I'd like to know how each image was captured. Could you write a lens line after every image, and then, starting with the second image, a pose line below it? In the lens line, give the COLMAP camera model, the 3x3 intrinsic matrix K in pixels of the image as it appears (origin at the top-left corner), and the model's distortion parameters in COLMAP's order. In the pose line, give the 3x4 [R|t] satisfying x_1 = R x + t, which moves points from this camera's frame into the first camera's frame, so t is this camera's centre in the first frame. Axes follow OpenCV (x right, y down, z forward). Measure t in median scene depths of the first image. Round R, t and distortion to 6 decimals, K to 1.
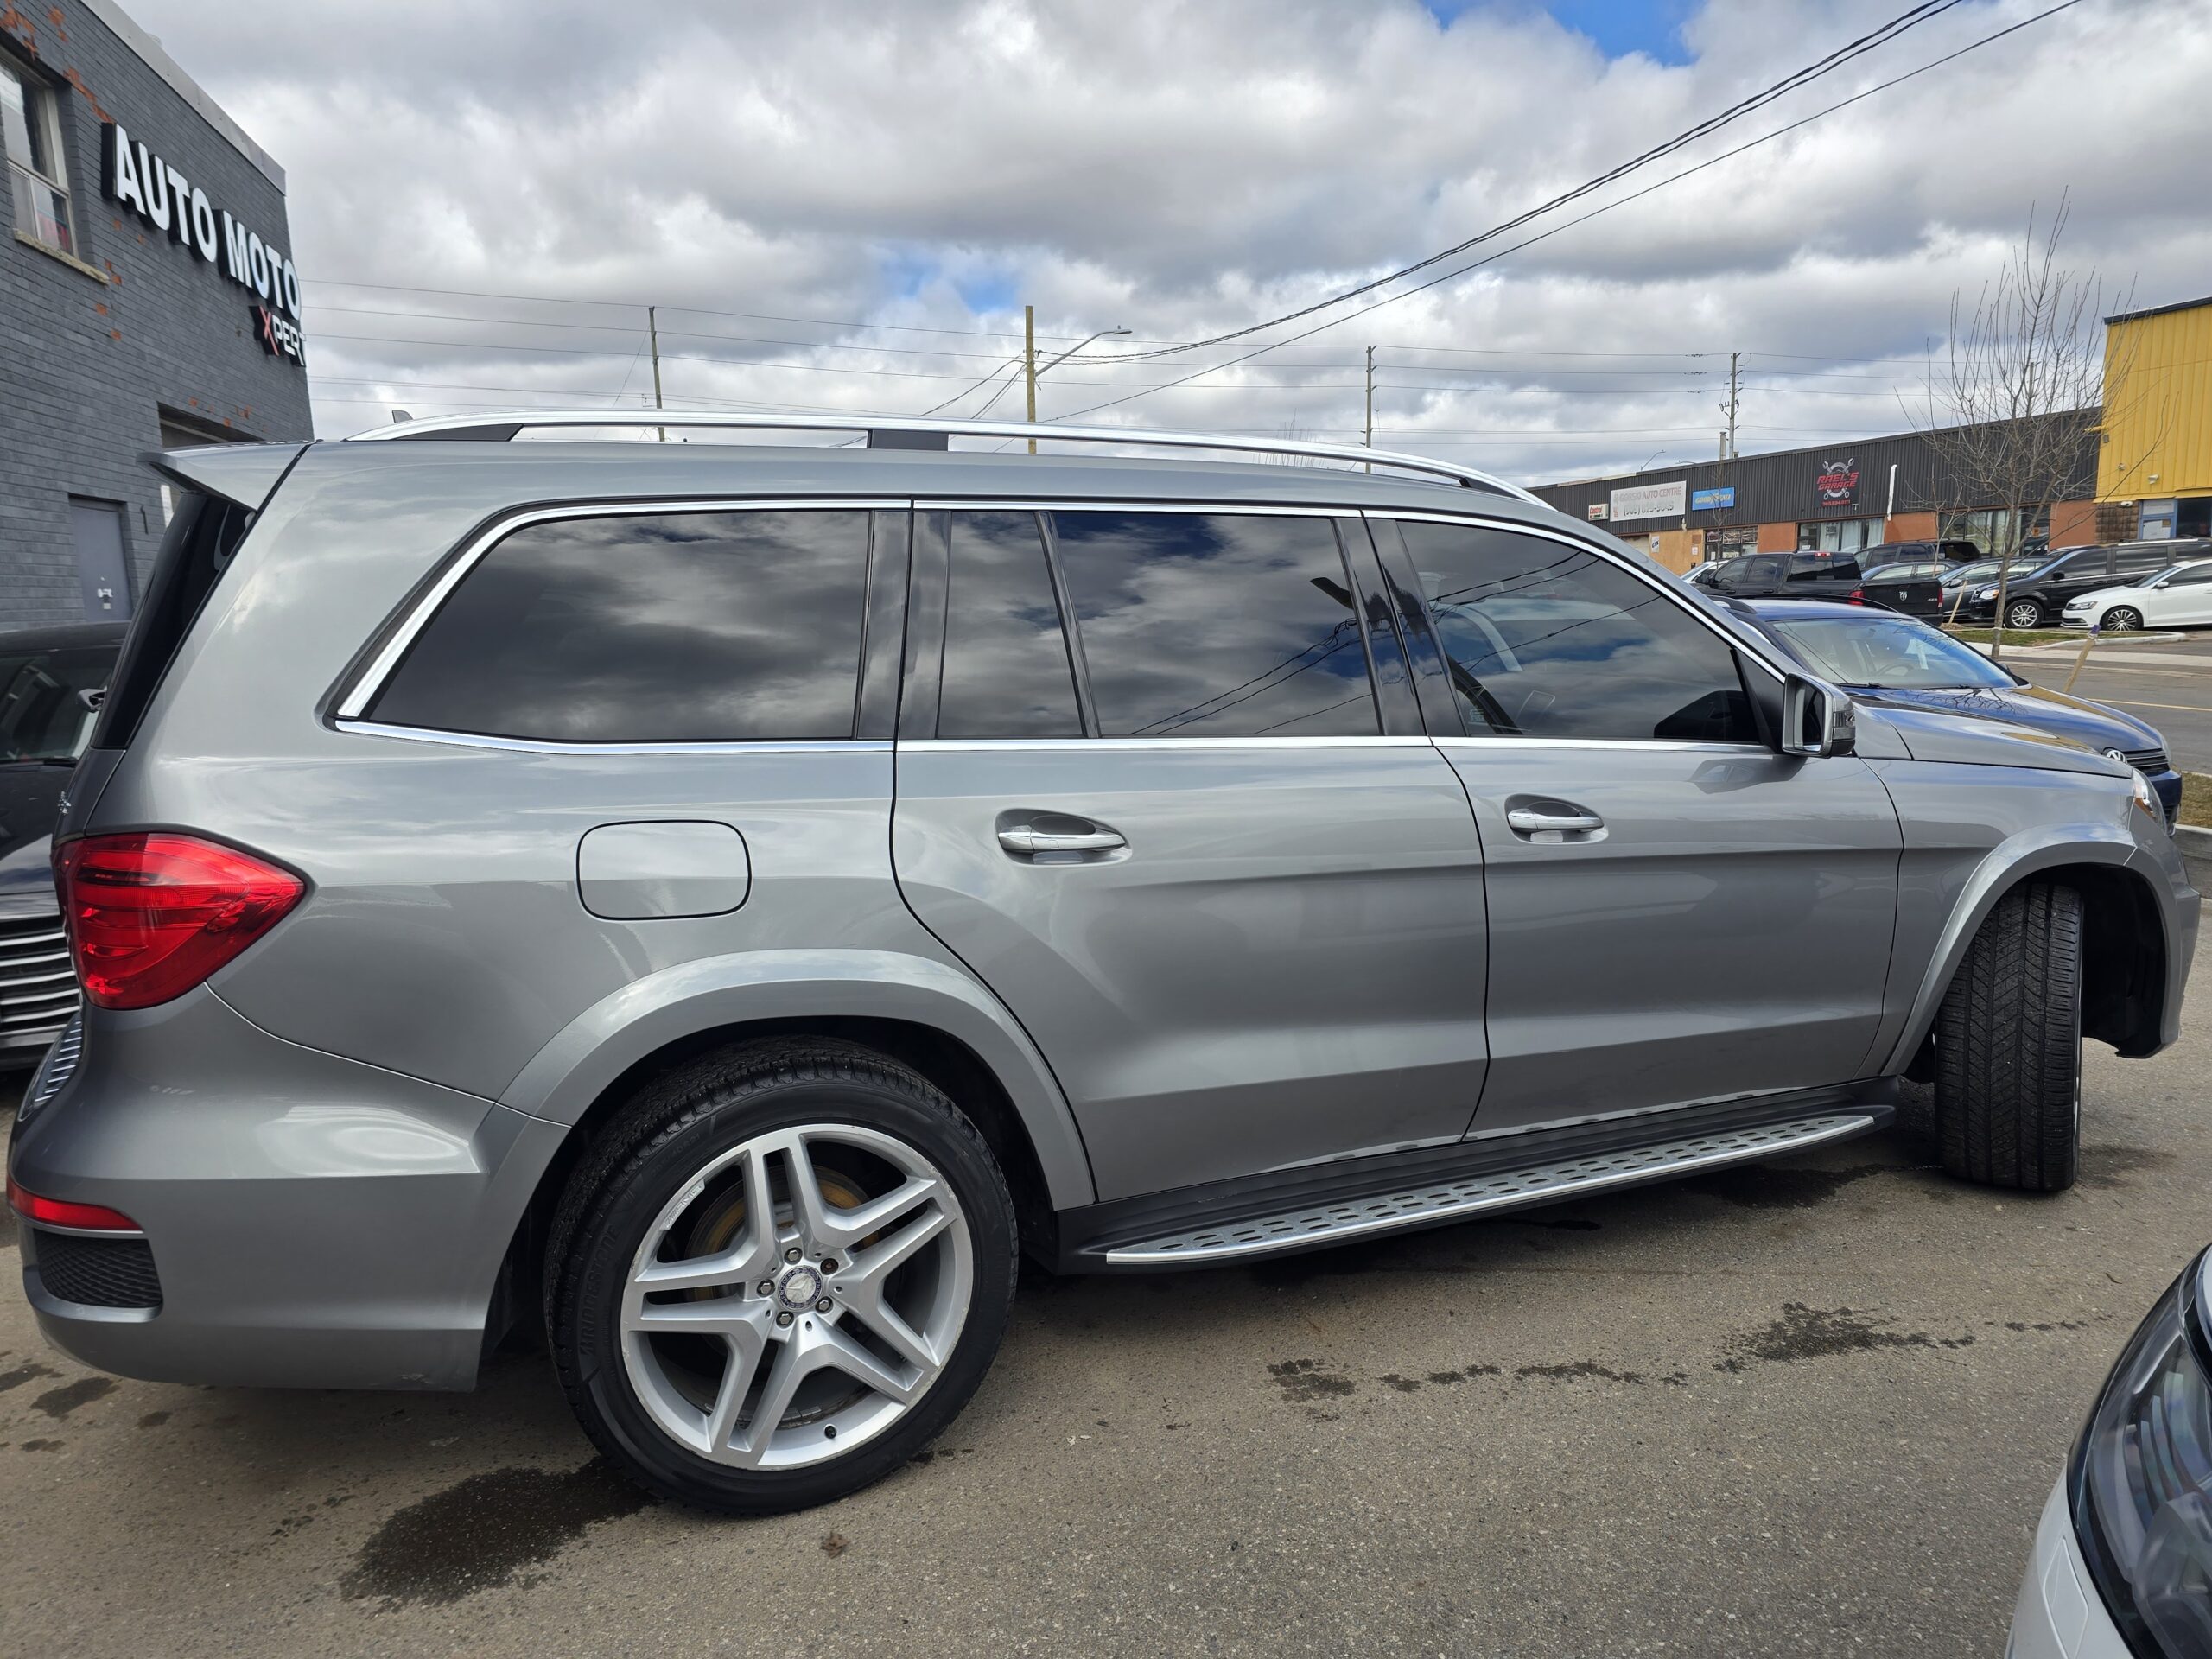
lens RADIAL K [[1490.9, 0, 1104.7], [0, 1490.9, 824.4], [0, 0, 1]] dist [0.036412, -0.030222]
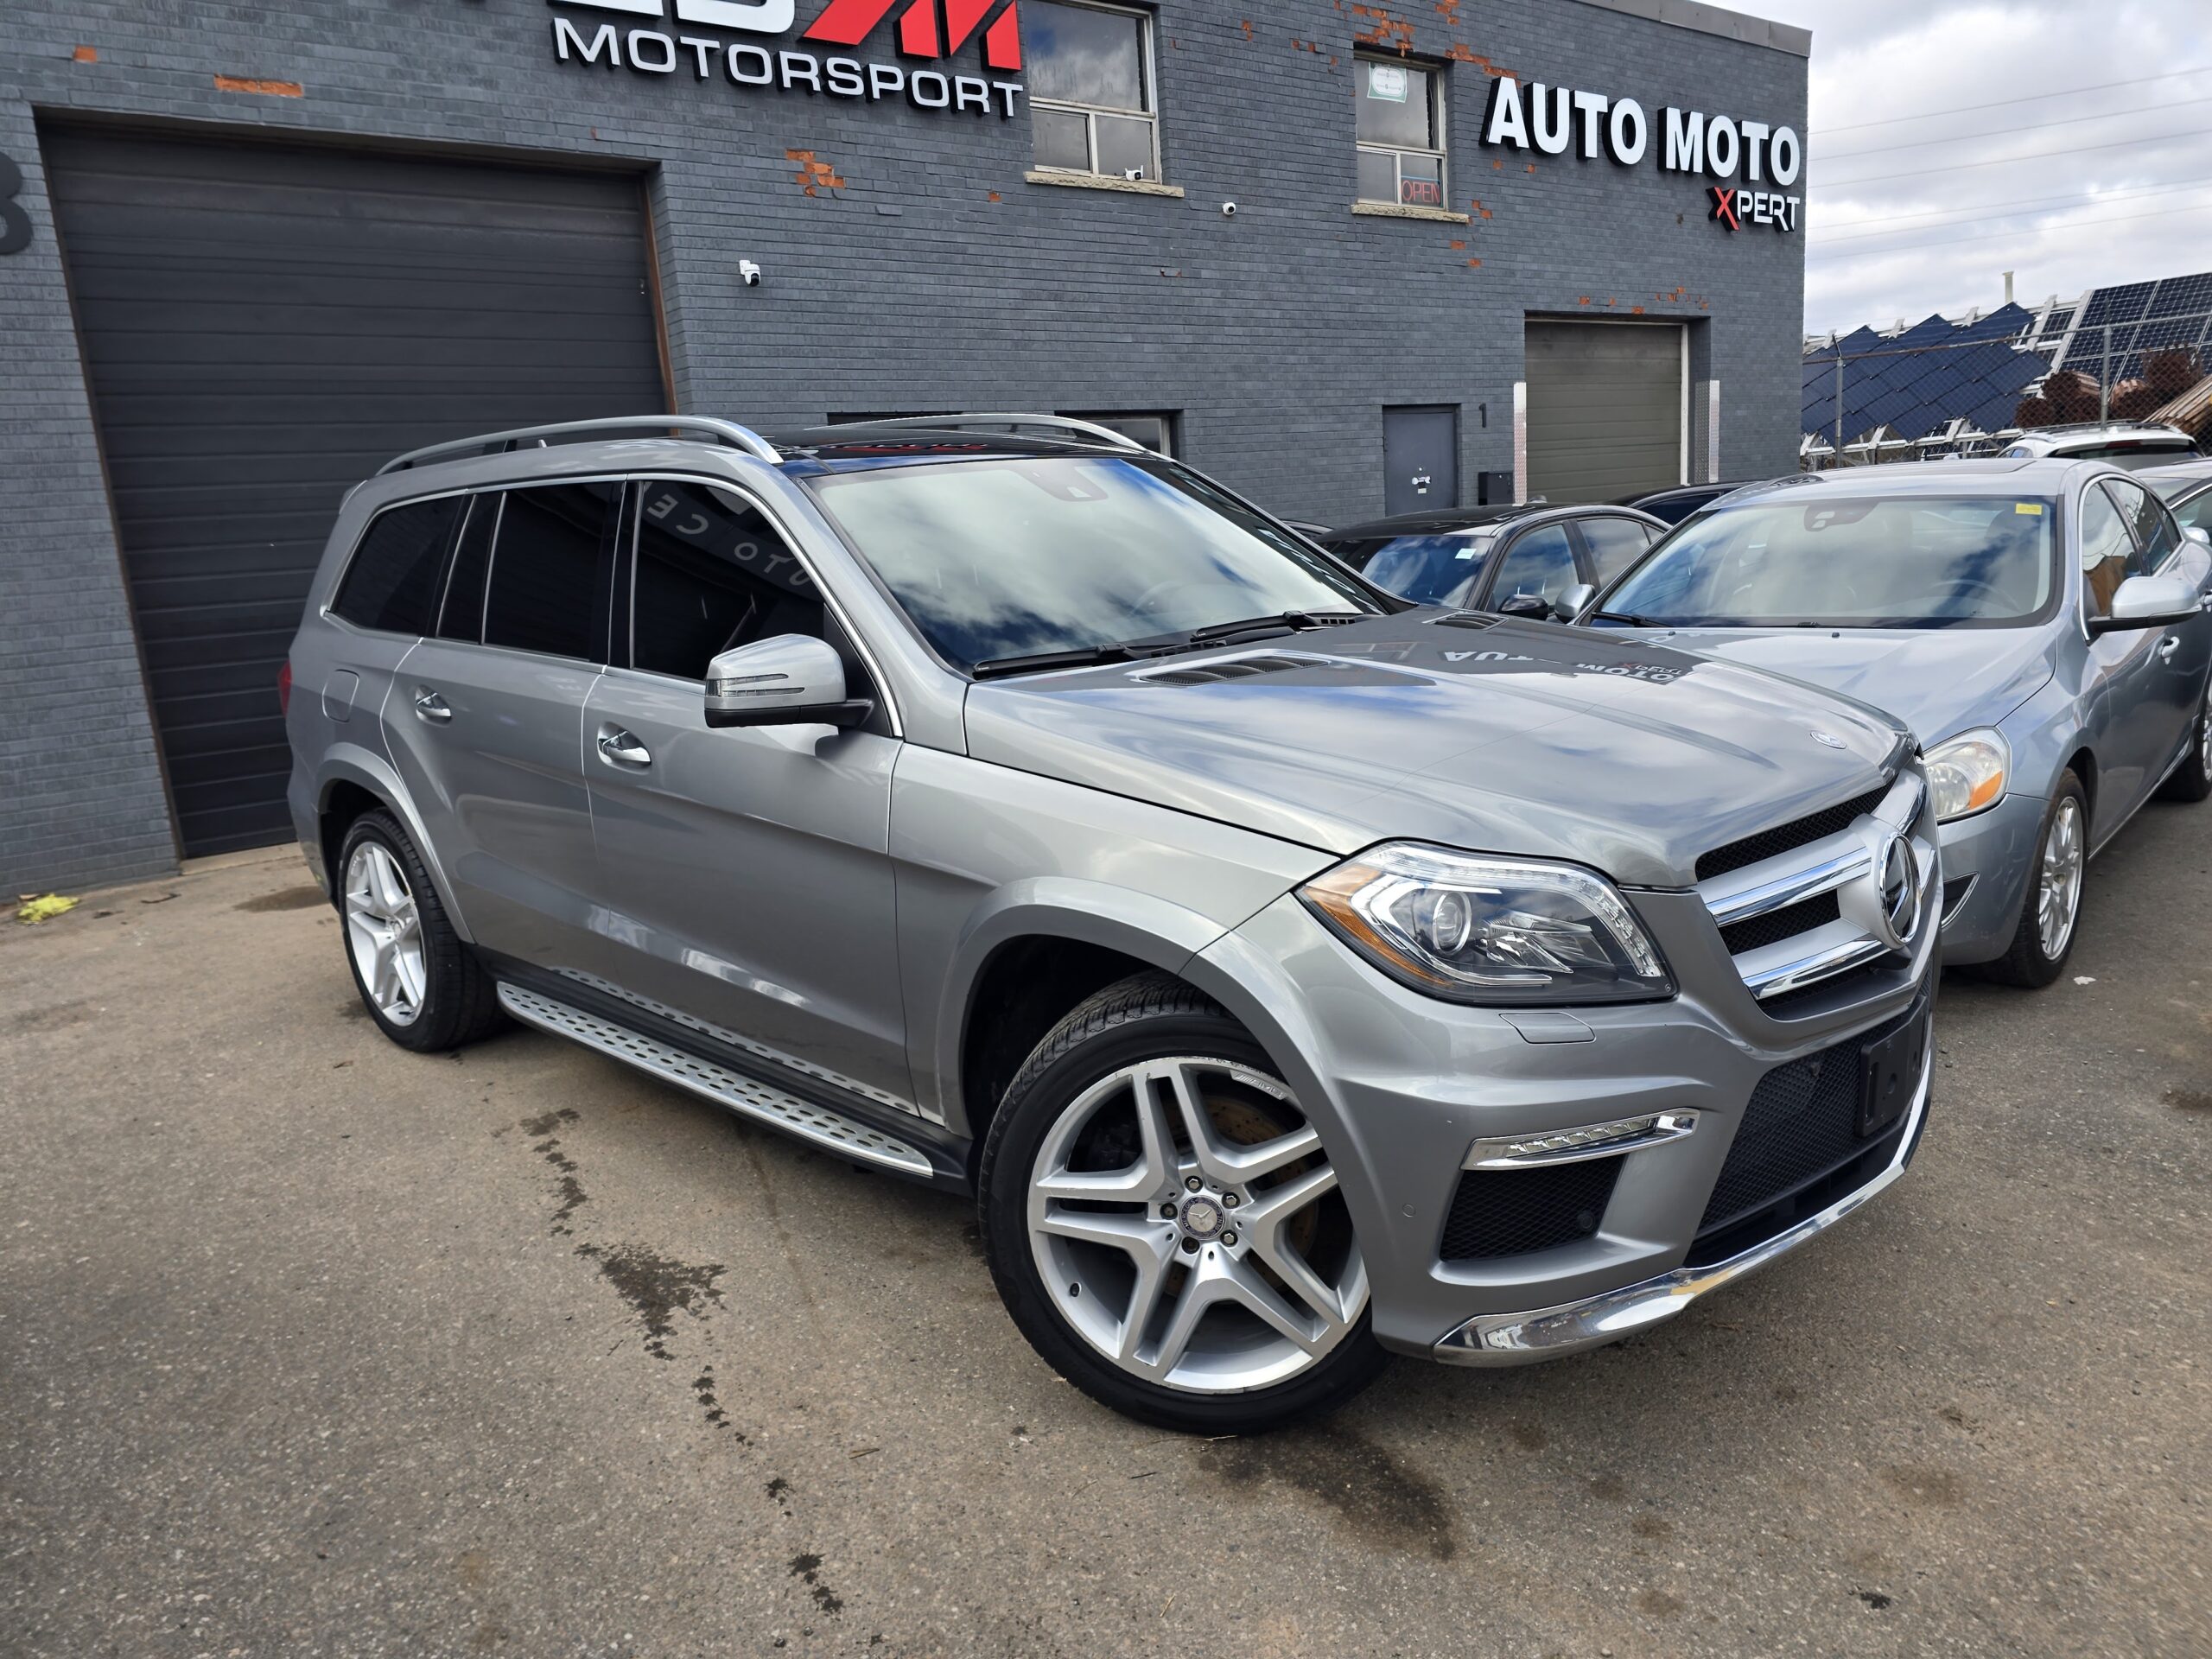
lens RADIAL K [[1490.9, 0, 1092.8], [0, 1490.9, 822.8], [0, 0, 1]] dist [0.036412, -0.030222]
pose [[0.378863, 0.178450, -0.908085, 1.534692], [-0.084398, 0.983807, 0.158118, -0.161967], [0.921596, 0.016736, 0.387789, 0.920741]]
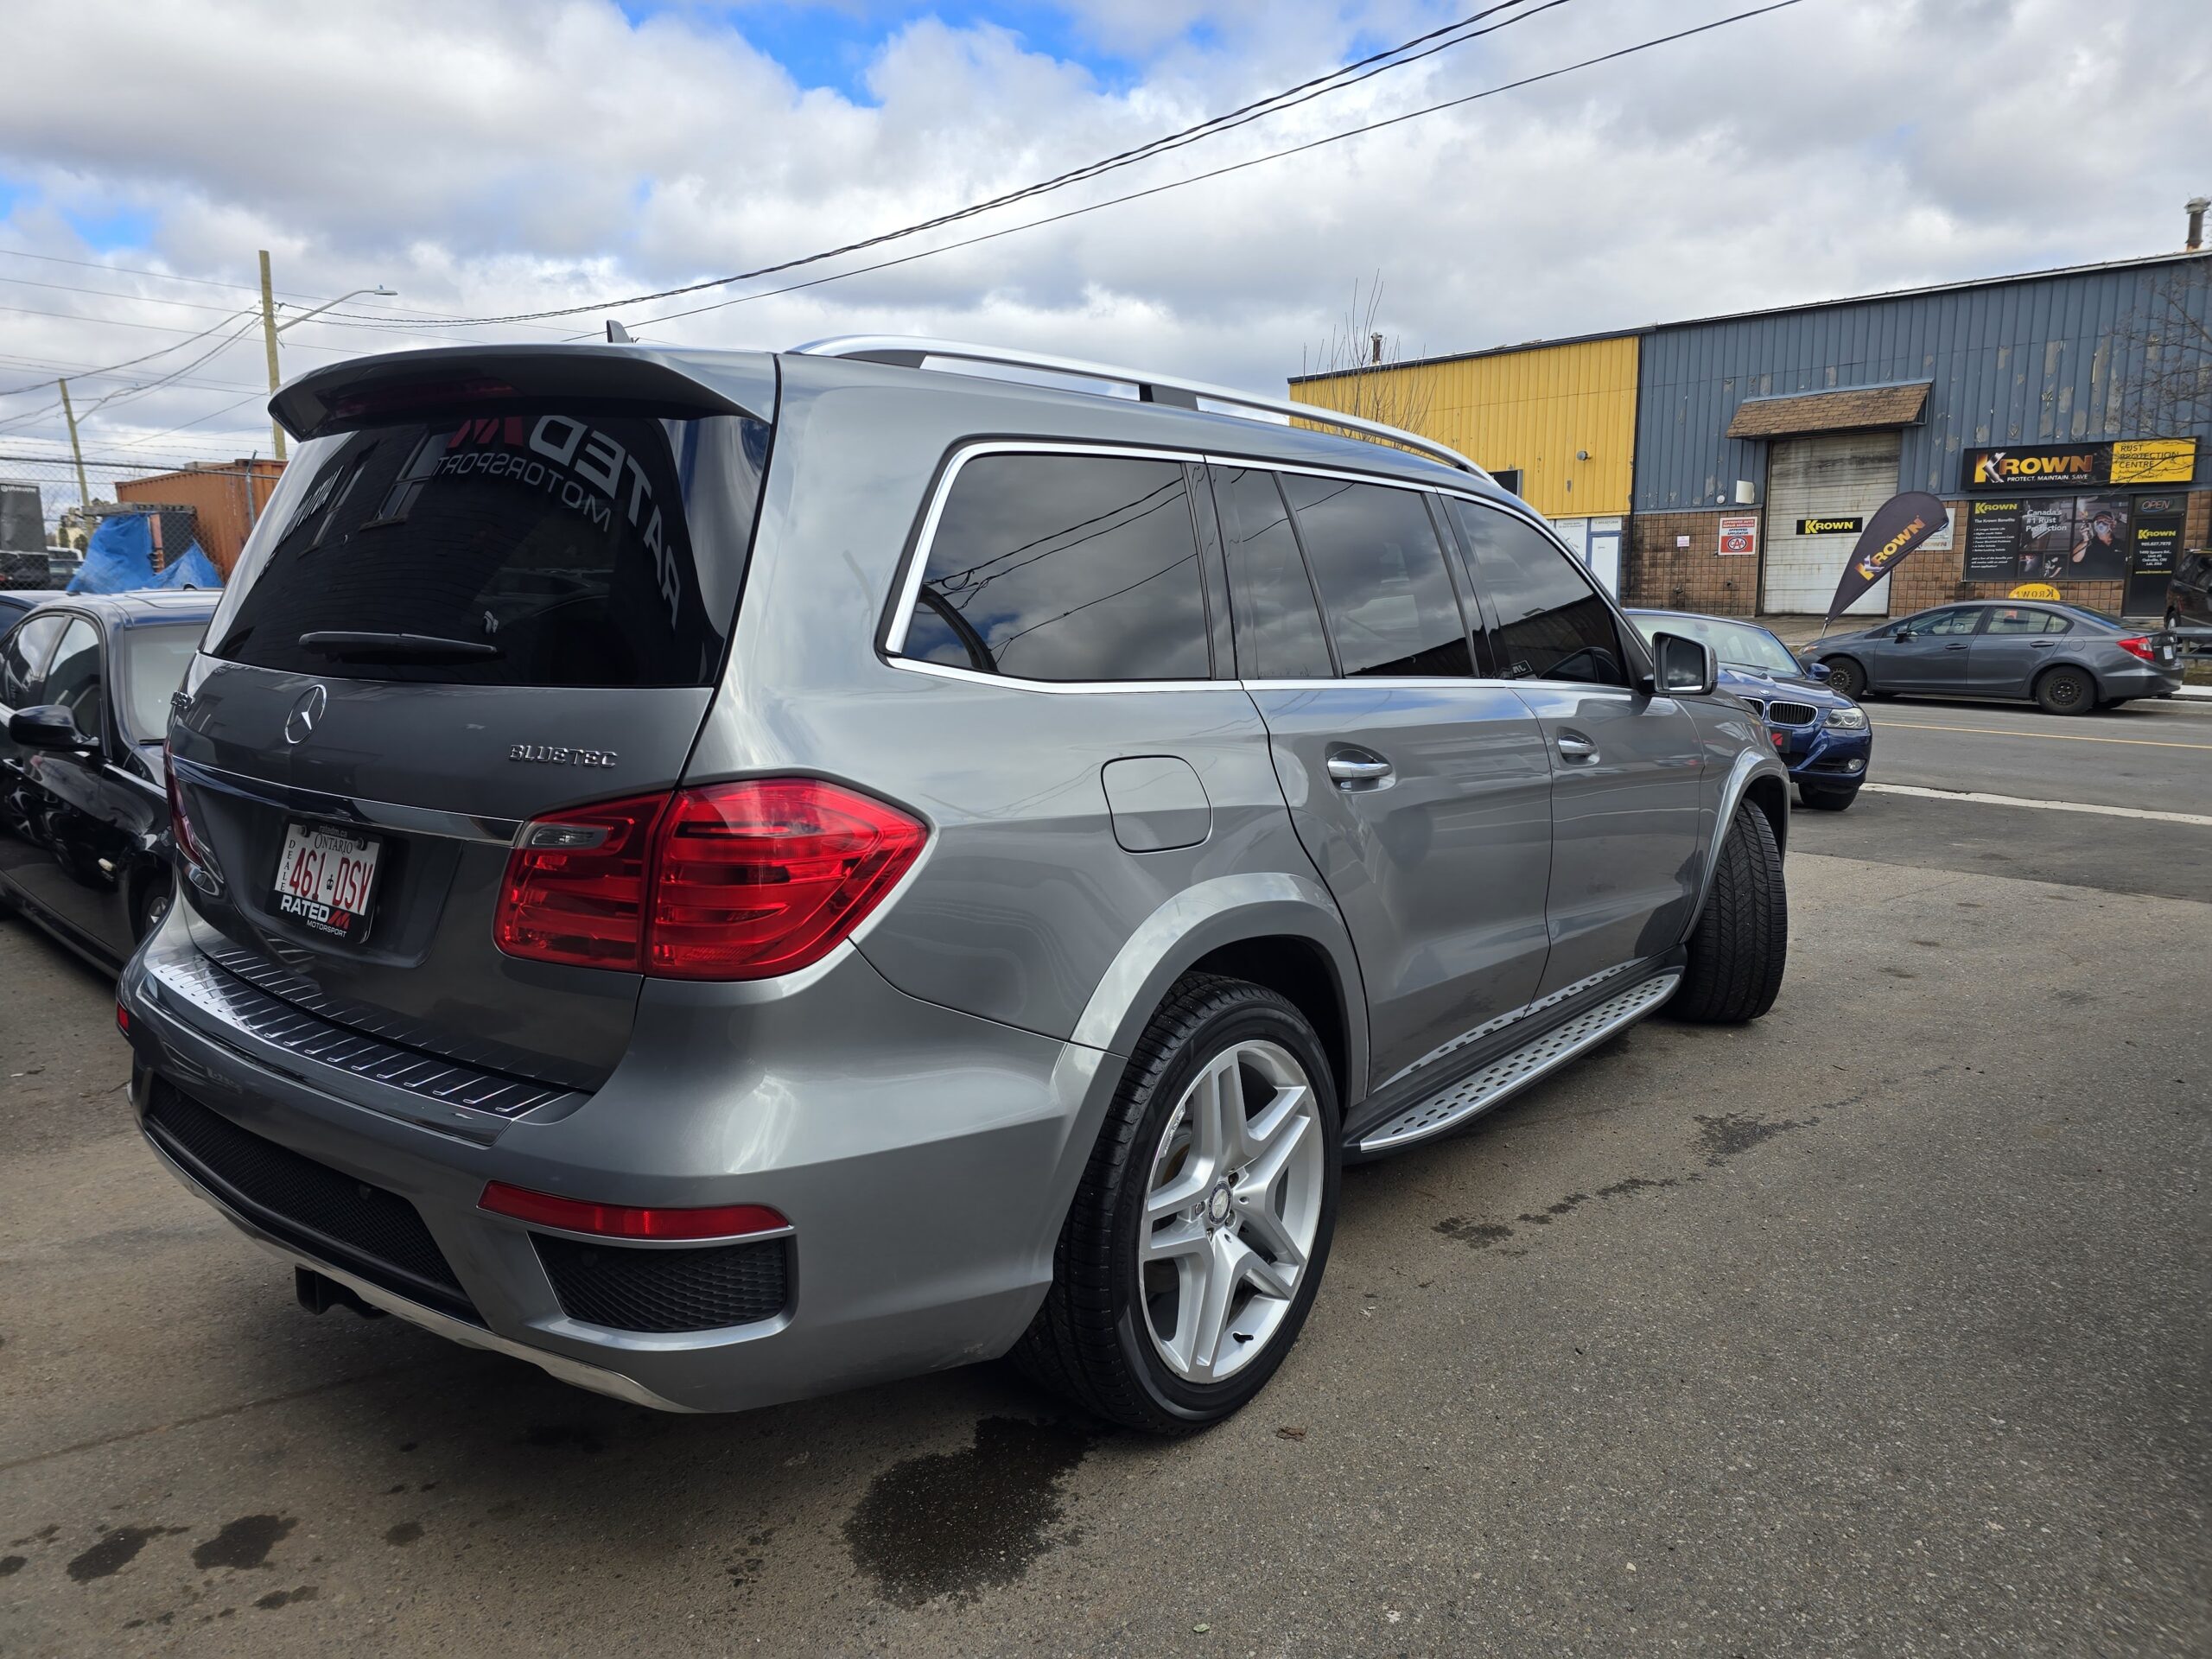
lens RADIAL K [[1490.9, 0, 1098.6], [0, 1490.9, 815.1], [0, 0, 1]] dist [0.036412, -0.030222]
pose [[0.884645, -0.053934, 0.463135, -0.641350], [0.058663, 0.998269, 0.004199, 0.026332], [-0.462559, 0.023454, 0.886278, 0.096467]]
